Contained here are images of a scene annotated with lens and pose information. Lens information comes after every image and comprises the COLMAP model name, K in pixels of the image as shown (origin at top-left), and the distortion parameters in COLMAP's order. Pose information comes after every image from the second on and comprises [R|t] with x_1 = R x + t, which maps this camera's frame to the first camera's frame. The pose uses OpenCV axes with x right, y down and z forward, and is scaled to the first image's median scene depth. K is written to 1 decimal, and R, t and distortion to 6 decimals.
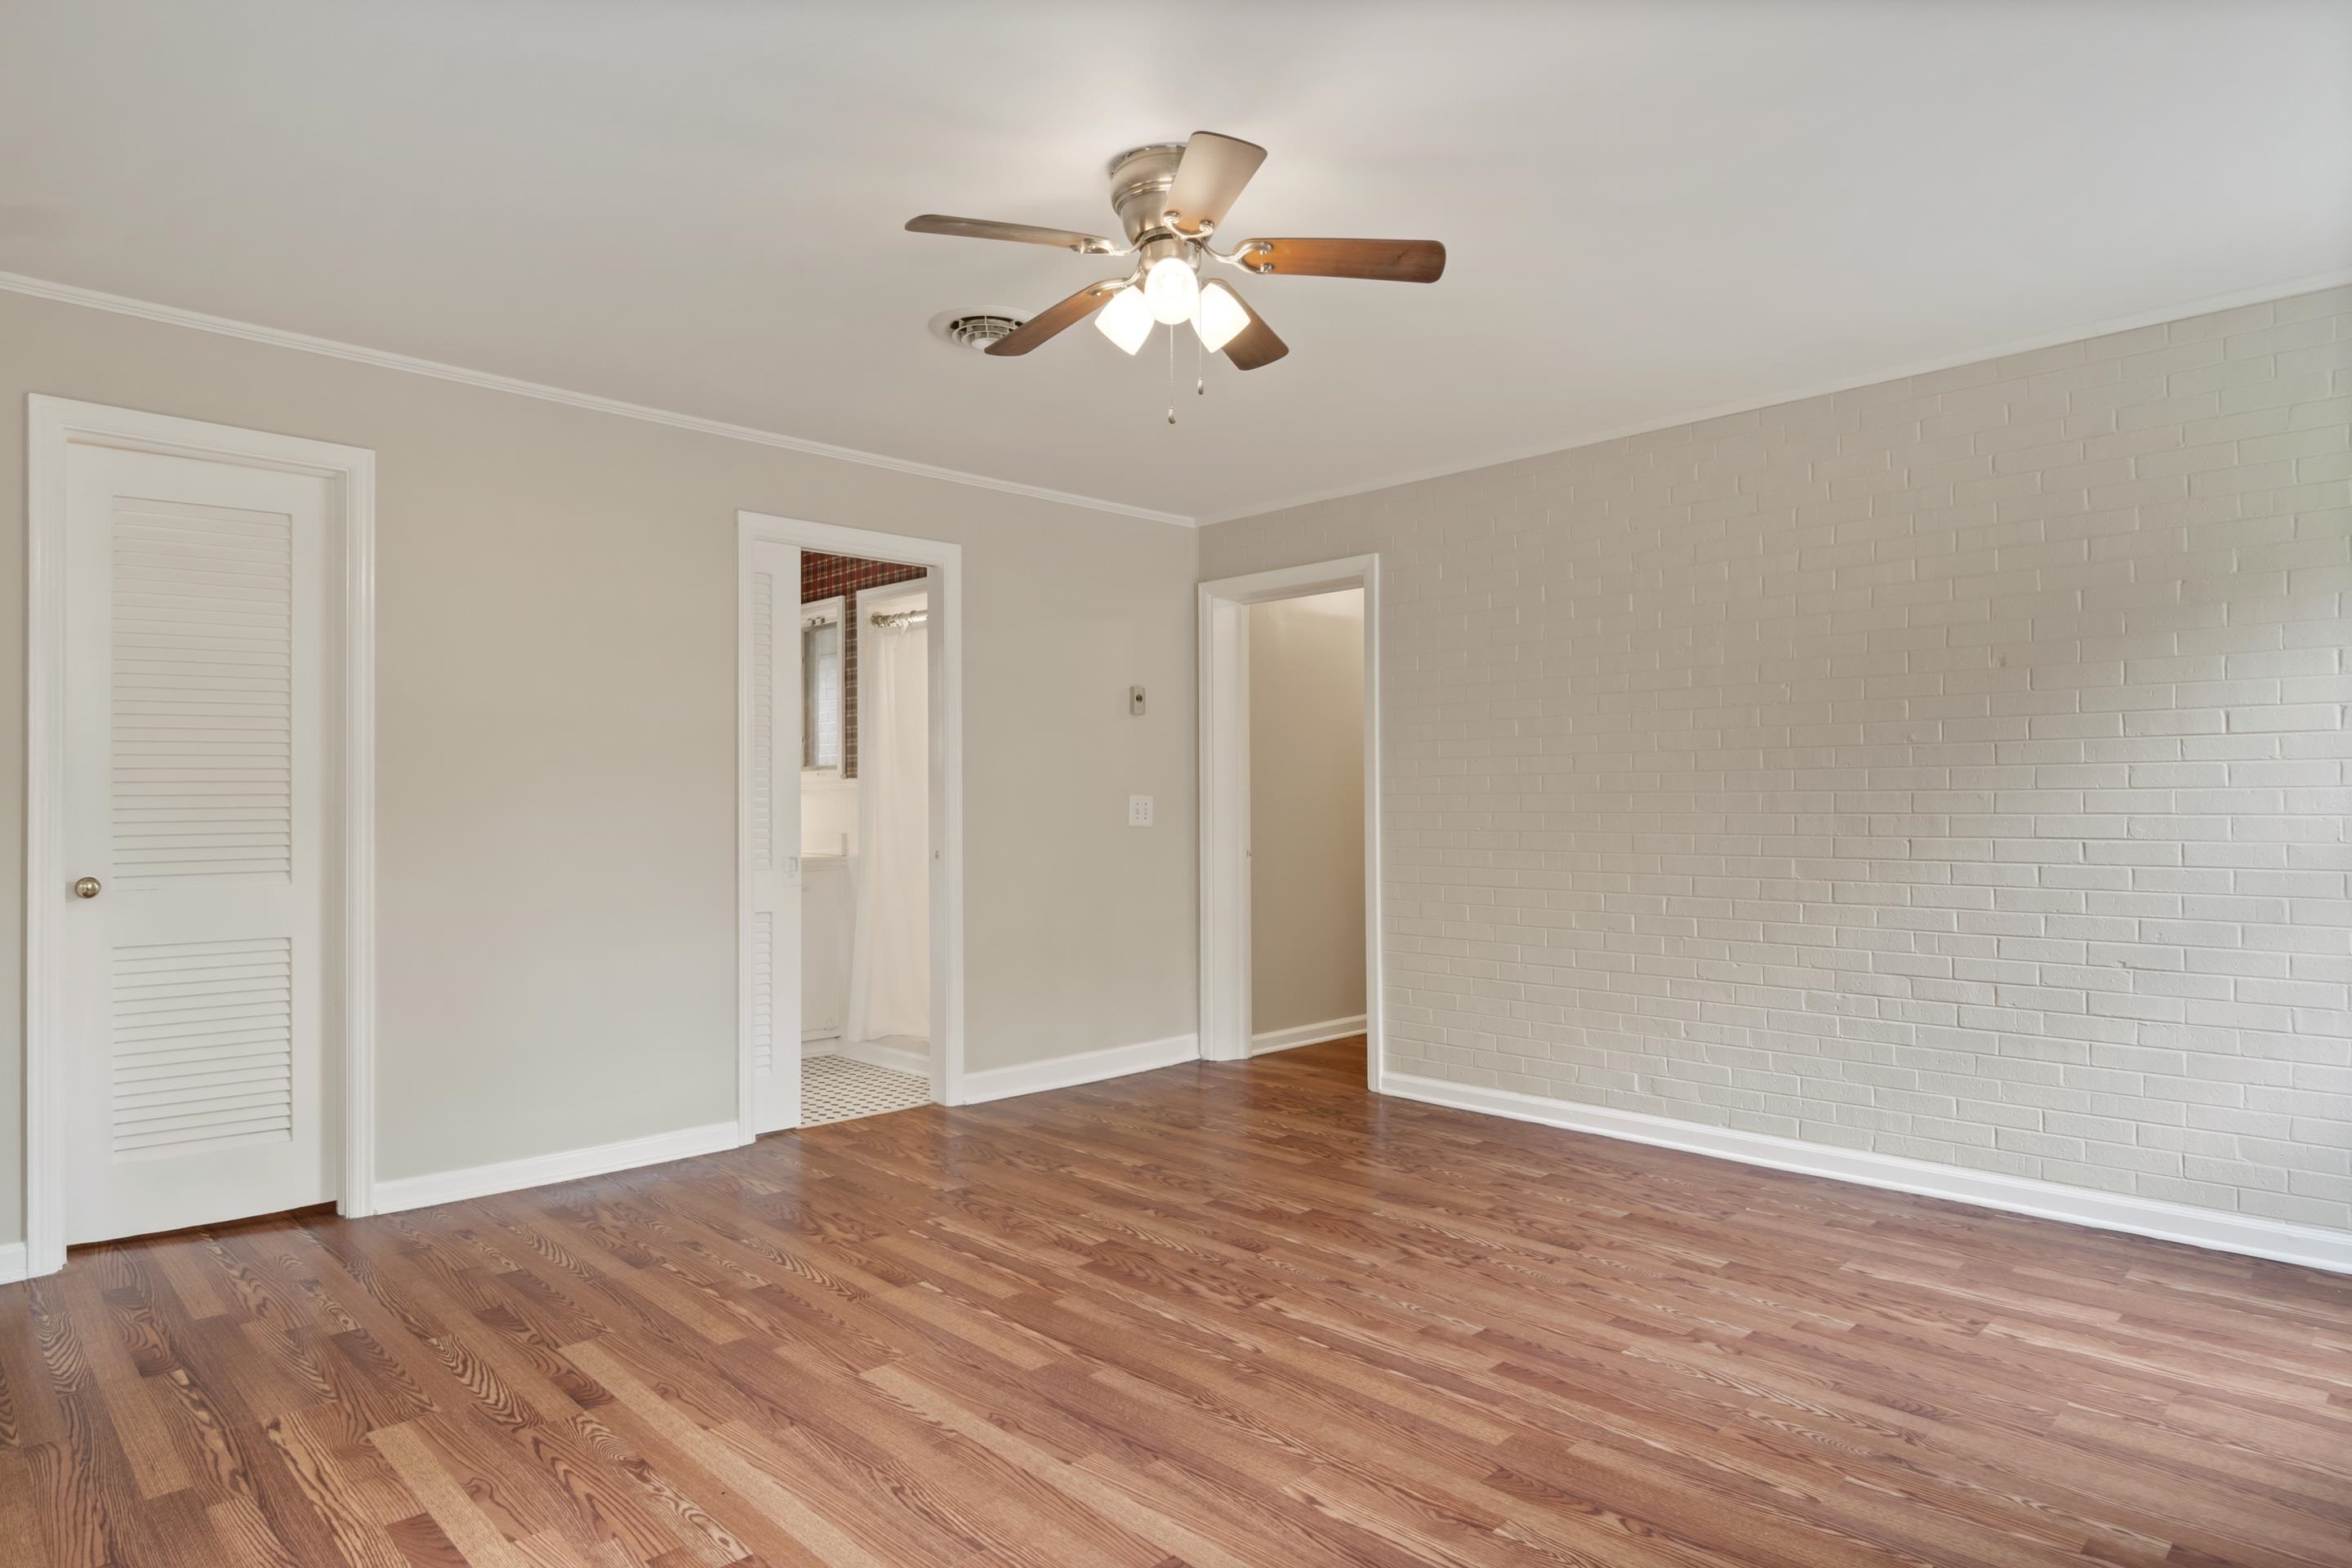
lens RADIAL K [[1374.3, 0, 1142.5], [0, 1374.3, 778.0], [0, 0, 1]] dist [-0.001080, -0.003580]
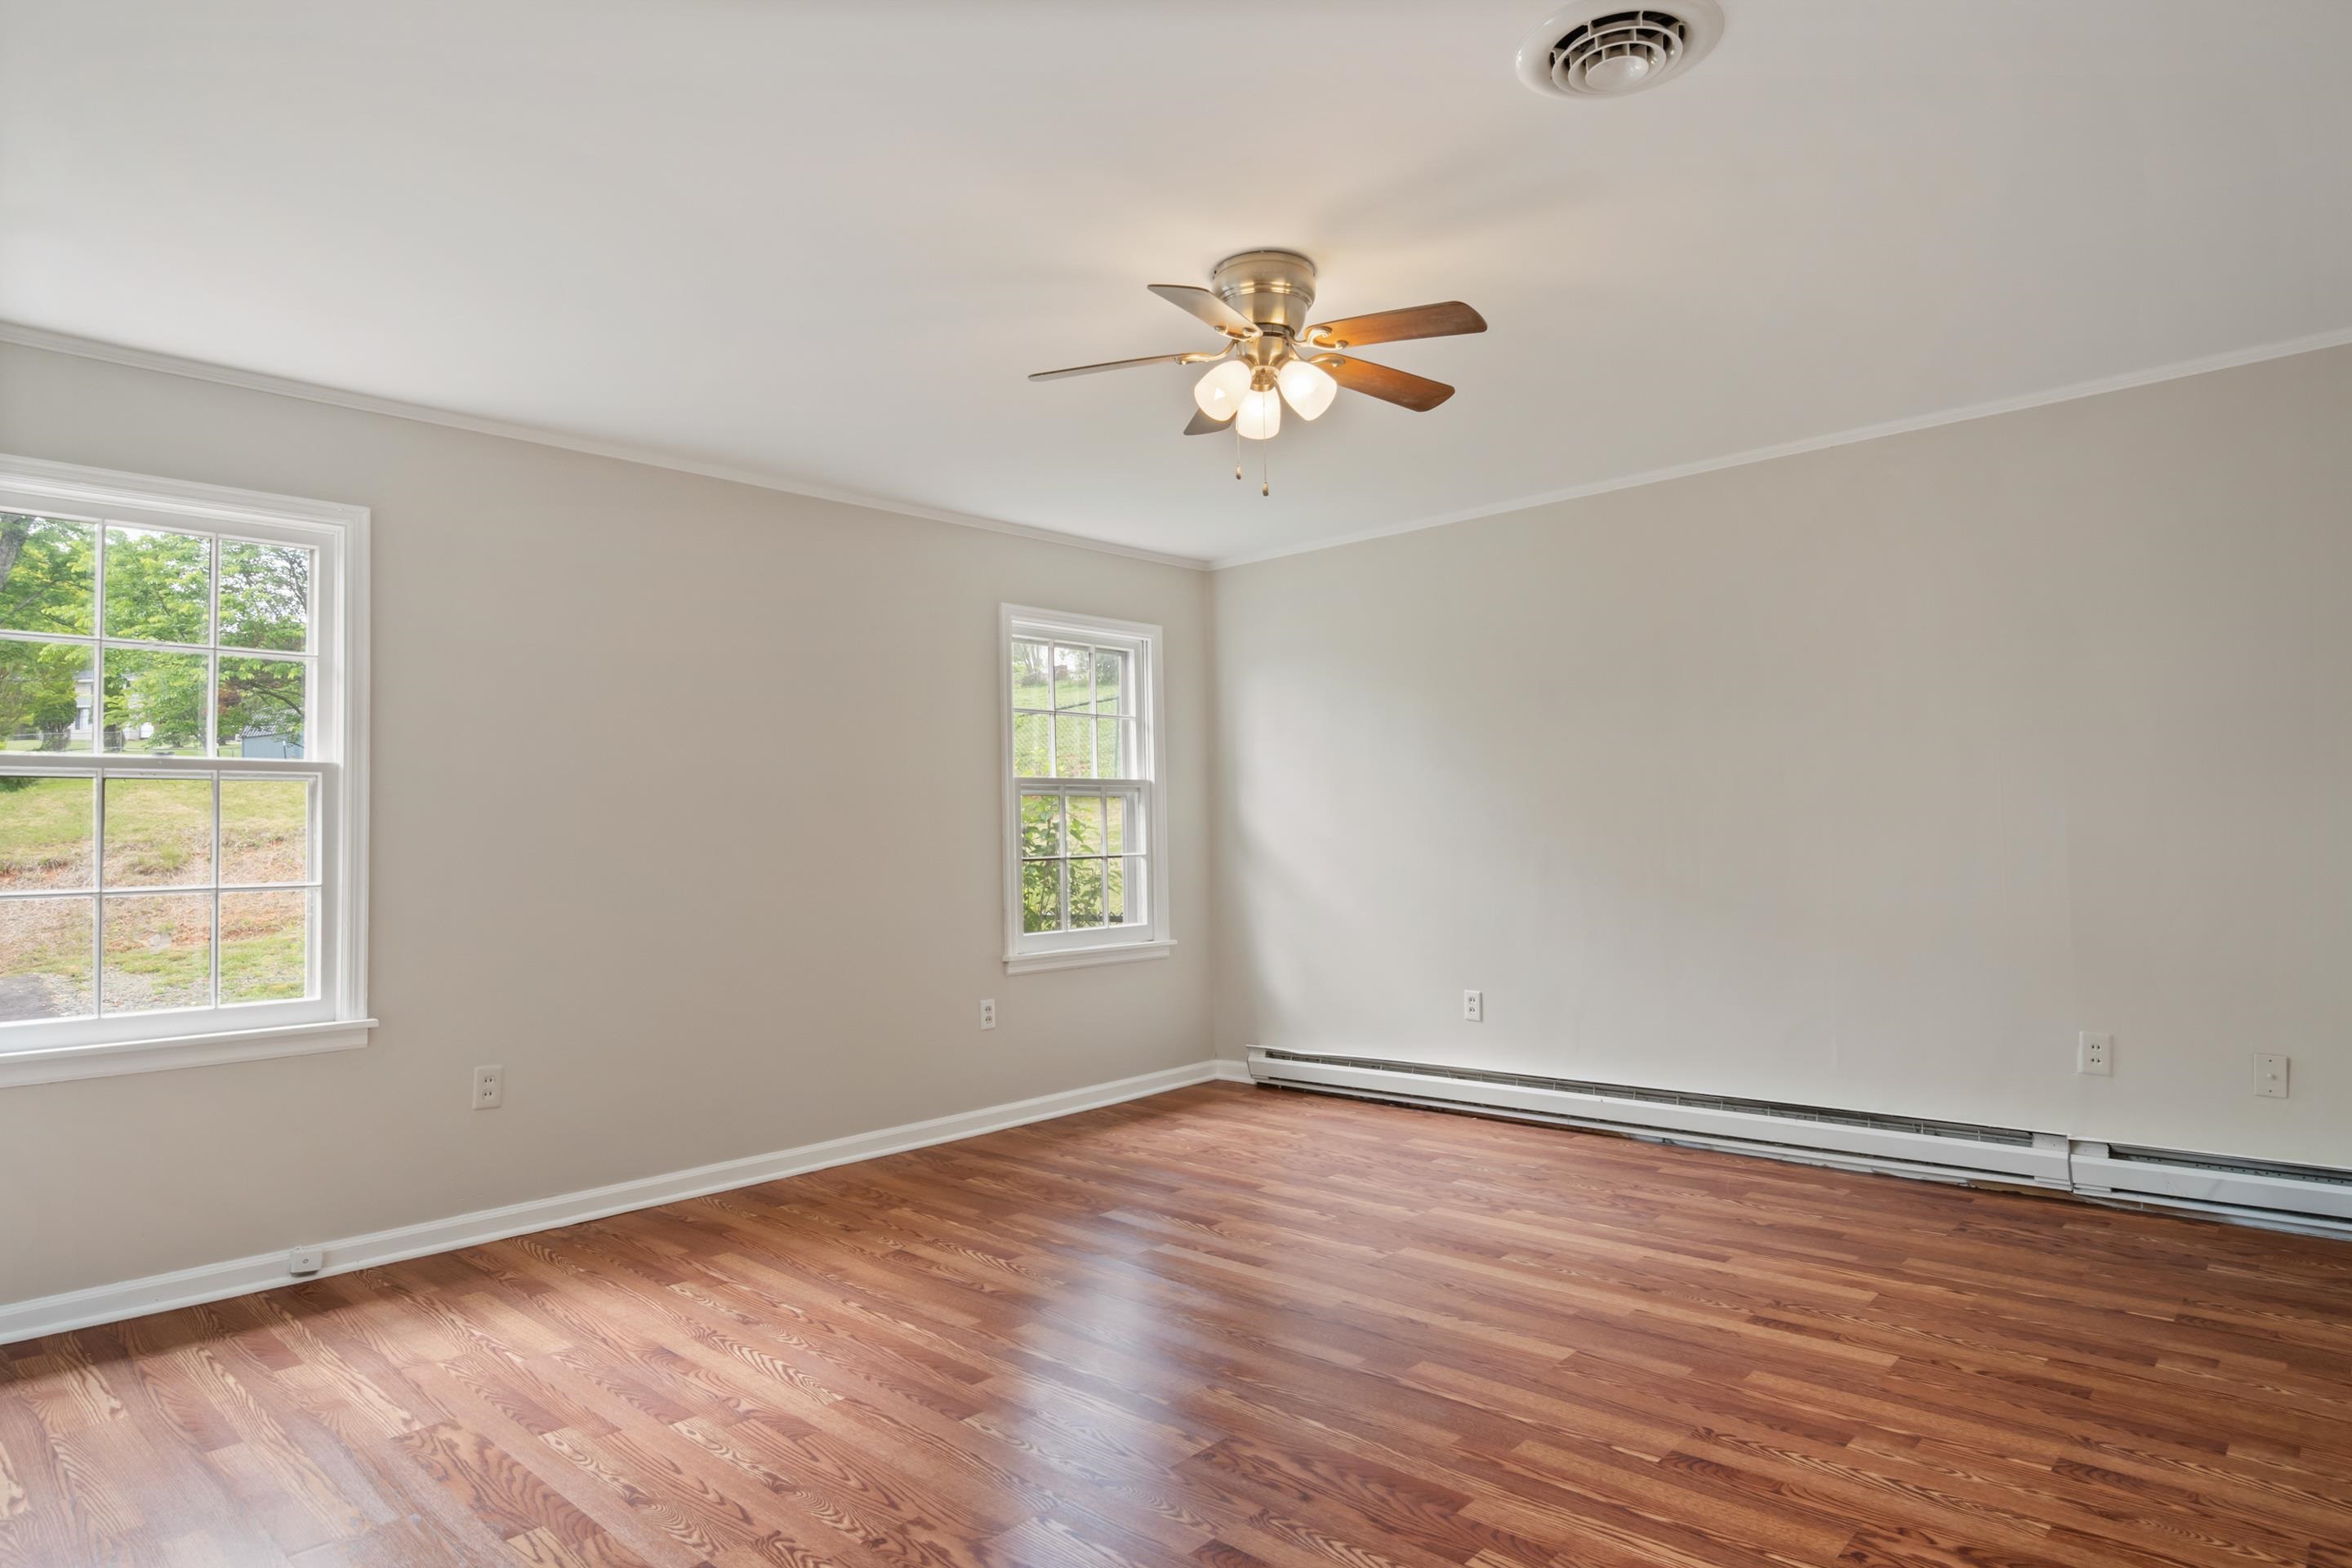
lens RADIAL K [[1374.3, 0, 1142.5], [0, 1374.3, 778.0], [0, 0, 1]] dist [-0.001080, -0.003580]
pose [[-0.998956, 0.020333, -0.040897, 0.160240], [0.022663, 0.998097, -0.057340, 0.033163], [0.039654, -0.058207, -0.997517, 1.949975]]
